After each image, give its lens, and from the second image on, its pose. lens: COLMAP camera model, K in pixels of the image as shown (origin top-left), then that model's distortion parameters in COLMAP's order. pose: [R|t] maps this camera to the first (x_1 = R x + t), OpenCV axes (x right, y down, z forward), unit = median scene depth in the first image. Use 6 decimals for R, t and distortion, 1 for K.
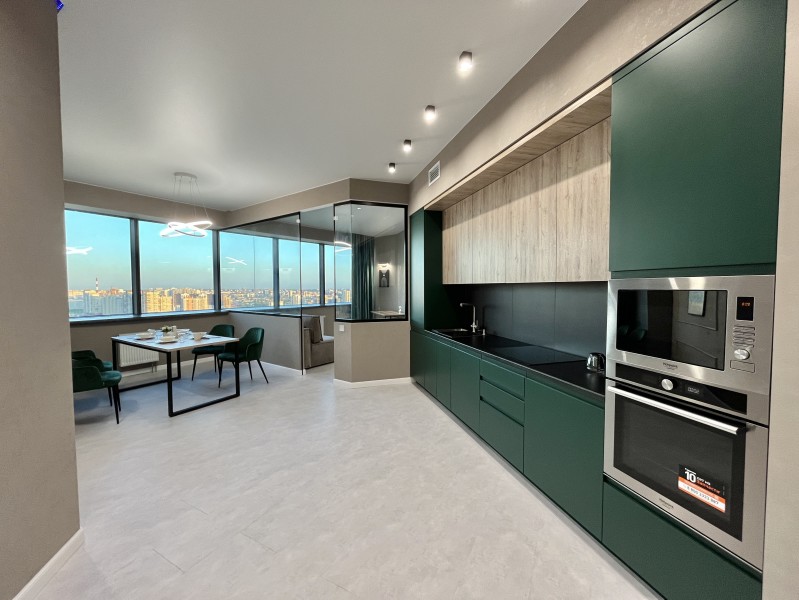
lens RADIAL K [[323.7, 0, 402.6], [0, 323.7, 299.4], [0, 0, 1]] dist [-0.000576, -0.000327]
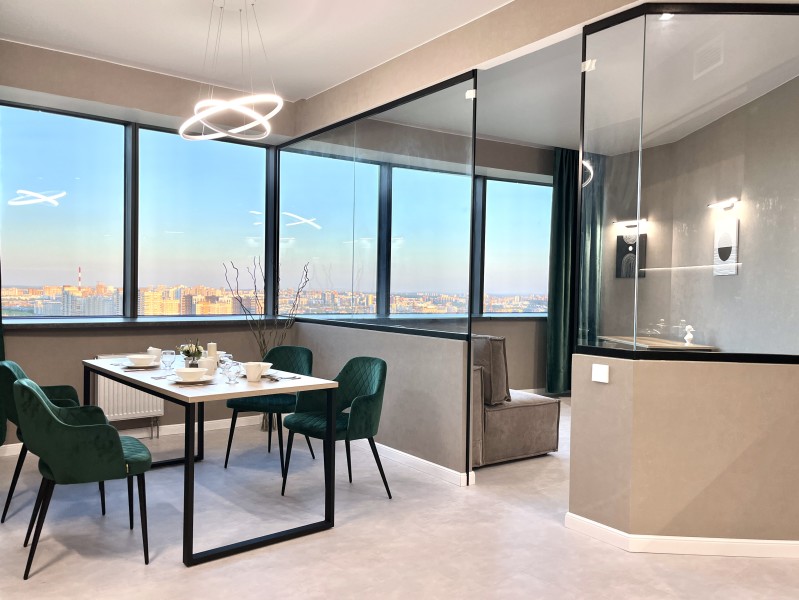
lens RADIAL K [[645.3, 0, 346.2], [0, 645.3, 303.1], [0, 0, 1]] dist [0.058649, -0.096117]
pose [[0.932802, 0.027489, -0.359339, -0.196267], [-0.033775, 0.999366, -0.011226, 0.030516], [0.358803, 0.022609, 0.933140, 0.240635]]
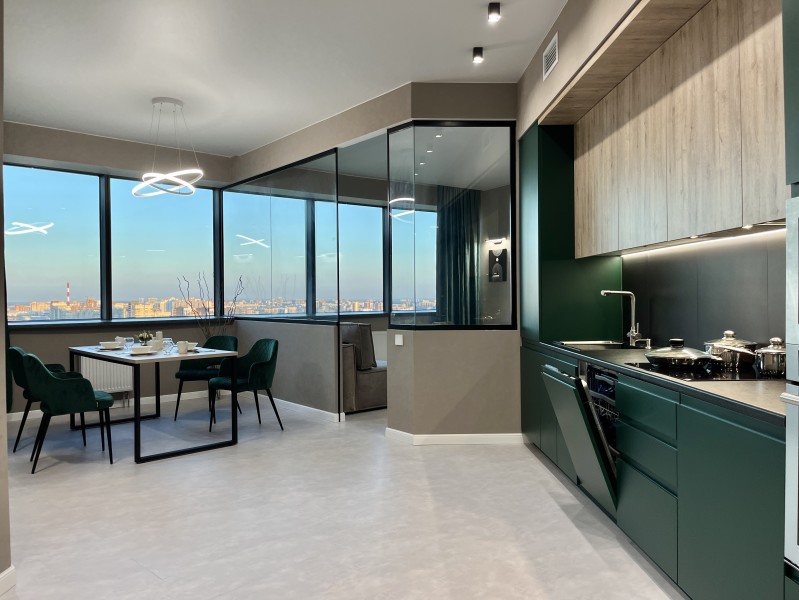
lens RADIAL K [[606.9, 0, 392.9], [0, 606.9, 299.1], [0, 0, 1]] dist [0.058705, -0.078291]
pose [[0.963716, -0.002934, -0.266912, 0.095021], [-0.005378, 0.999523, -0.030407, 0.049589], [0.266874, 0.030739, 0.963241, -0.059894]]
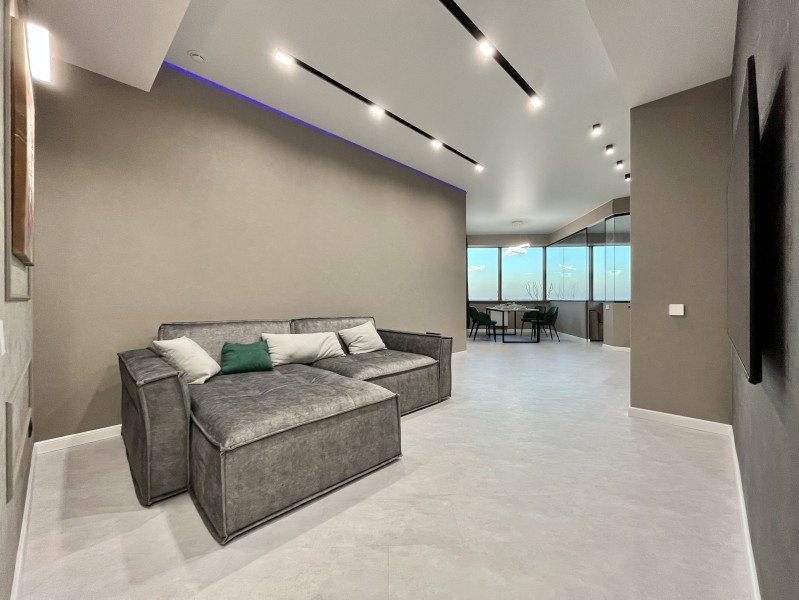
lens RADIAL K [[323.7, 0, 402.6], [0, 323.7, 299.4], [0, 0, 1]] dist [-0.000576, -0.000327]
pose [[0.505997, 0.004475, -0.862523, 0.572448], [-0.032290, 0.999384, -0.013758, 0.106031], [0.861930, 0.034813, 0.505830, -0.469719]]
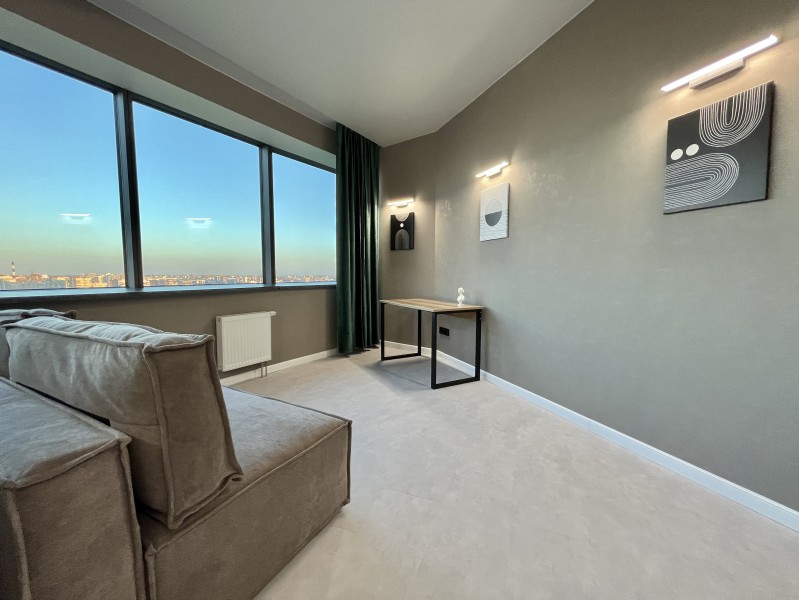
lens RADIAL K [[323.7, 0, 402.6], [0, 323.7, 299.4], [0, 0, 1]] dist [-0.000576, -0.000327]
pose [[0.993132, -0.005119, 0.116887, -0.233888], [0.000325, 0.999159, 0.040991, 0.034069], [-0.116998, -0.040671, 0.992299, 1.064444]]
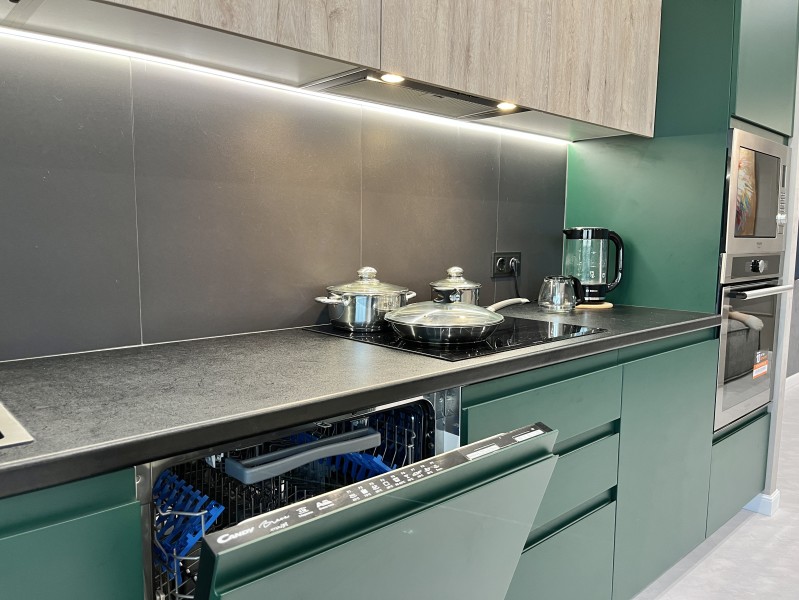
lens RADIAL K [[606.9, 0, 392.9], [0, 606.9, 299.1], [0, 0, 1]] dist [0.058705, -0.078291]
pose [[-0.439966, -0.097136, 0.892746, -0.062148], [0.023731, 0.992528, 0.119688, 0.039307], [-0.897701, 0.073844, -0.434373, 0.755719]]
